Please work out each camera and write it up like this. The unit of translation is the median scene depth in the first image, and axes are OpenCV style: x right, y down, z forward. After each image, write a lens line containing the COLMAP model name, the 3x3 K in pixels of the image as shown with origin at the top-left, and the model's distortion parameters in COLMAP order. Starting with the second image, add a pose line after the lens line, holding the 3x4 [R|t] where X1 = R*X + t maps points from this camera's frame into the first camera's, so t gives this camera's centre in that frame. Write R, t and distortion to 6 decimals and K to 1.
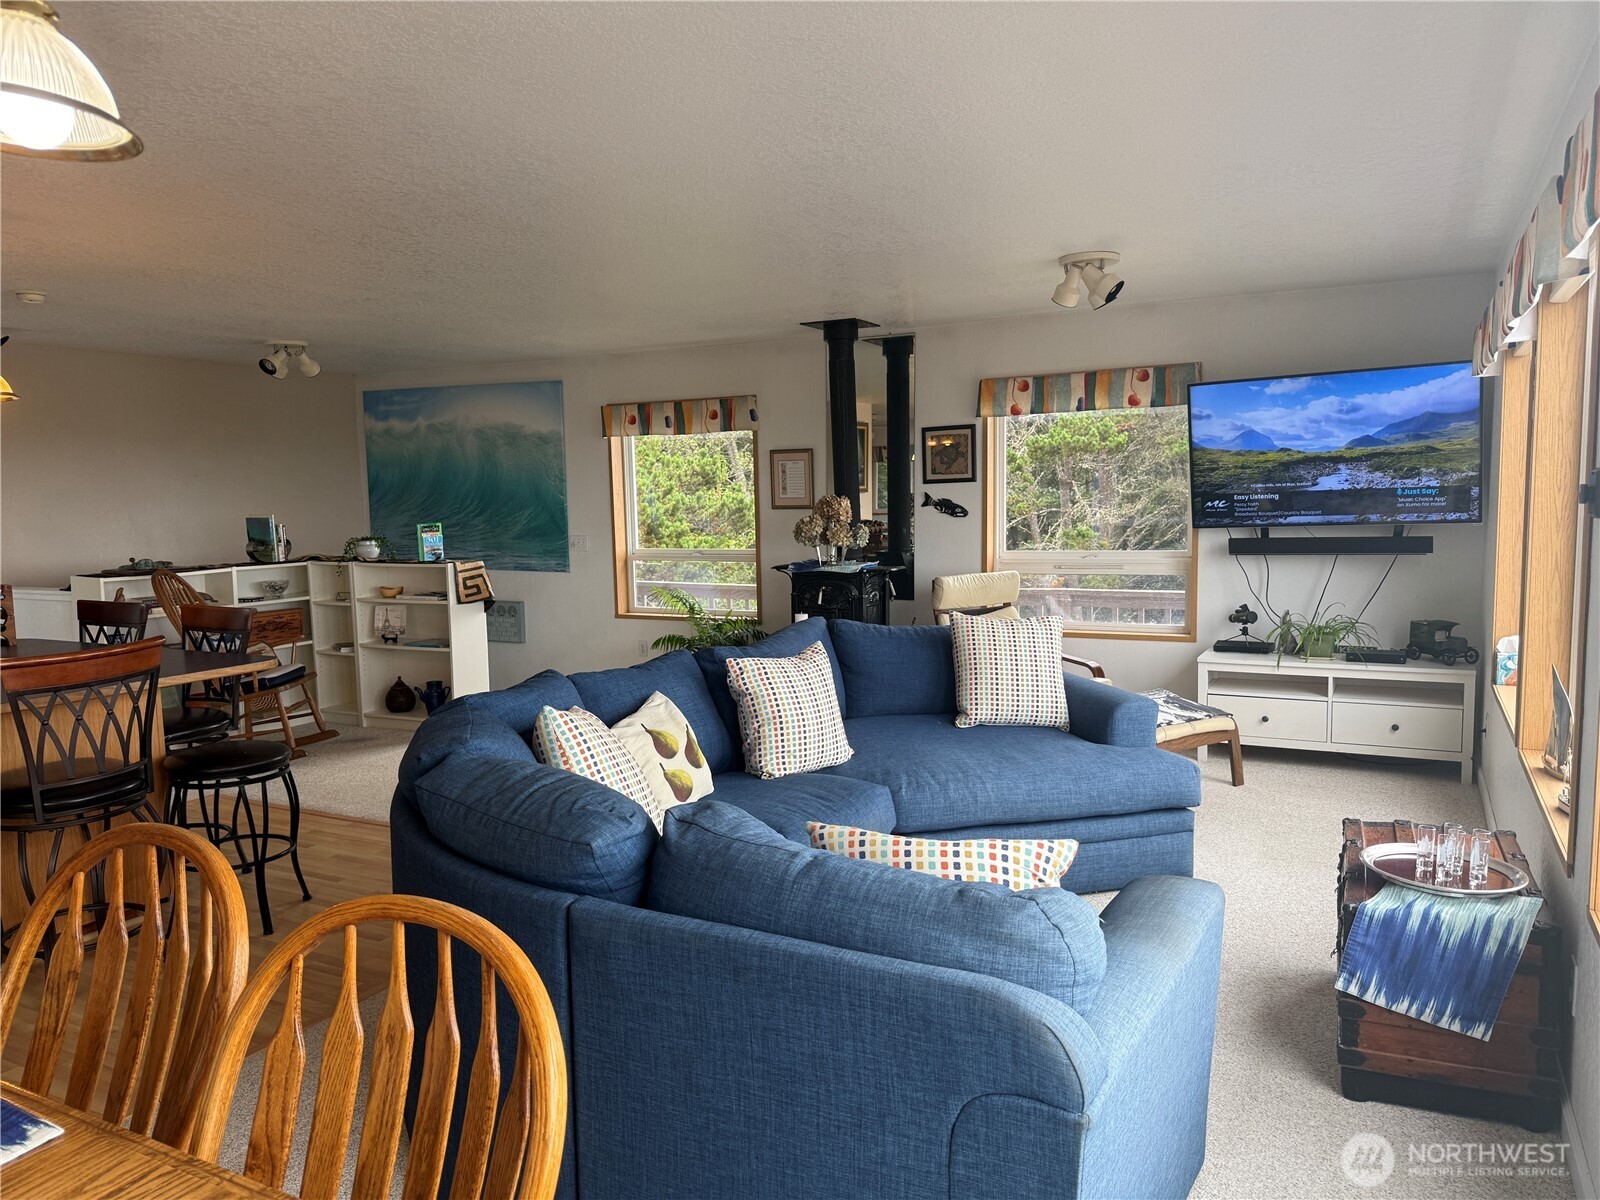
lens RADIAL K [[1101.3, 0, 810.3], [0, 1101.3, 603.1], [0, 0, 1]] dist [0.118490, -0.229800]
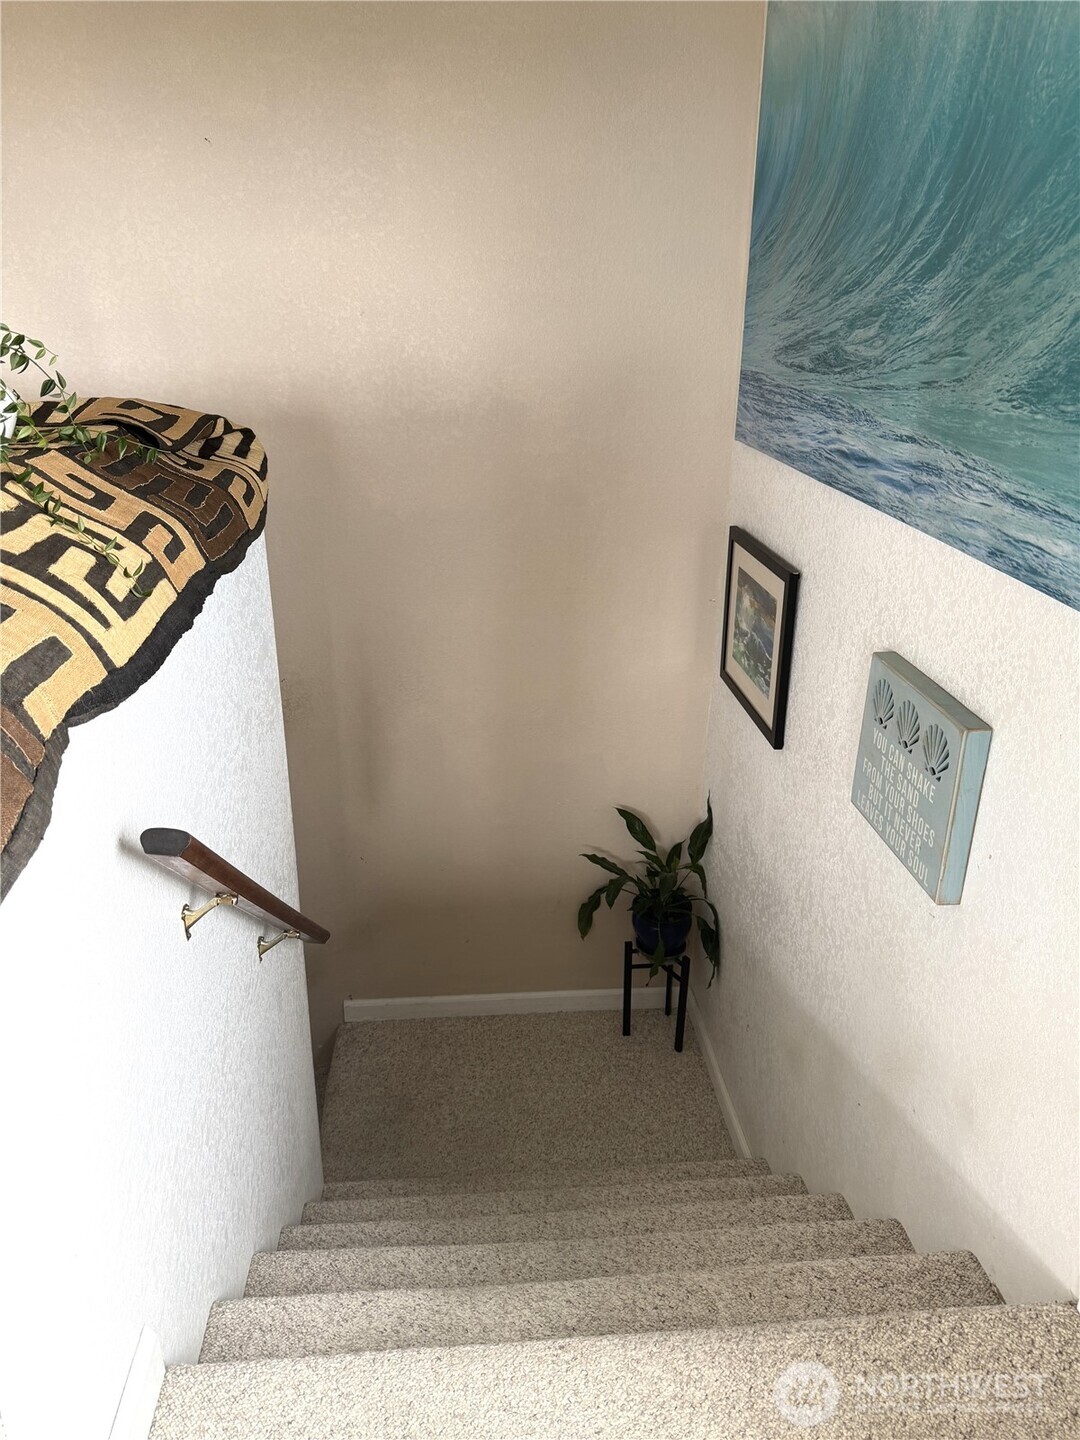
lens RADIAL K [[1029.0, 0, 540.0], [0, 1029.0, 720.0], [0, 0, 1]] dist [0.001960, 0.000385]
pose [[0.524511, 0.338362, -0.781281, -0.197431], [-0.103720, 0.936198, 0.335822, -0.071790], [0.845063, -0.095108, 0.526140, 1.052029]]
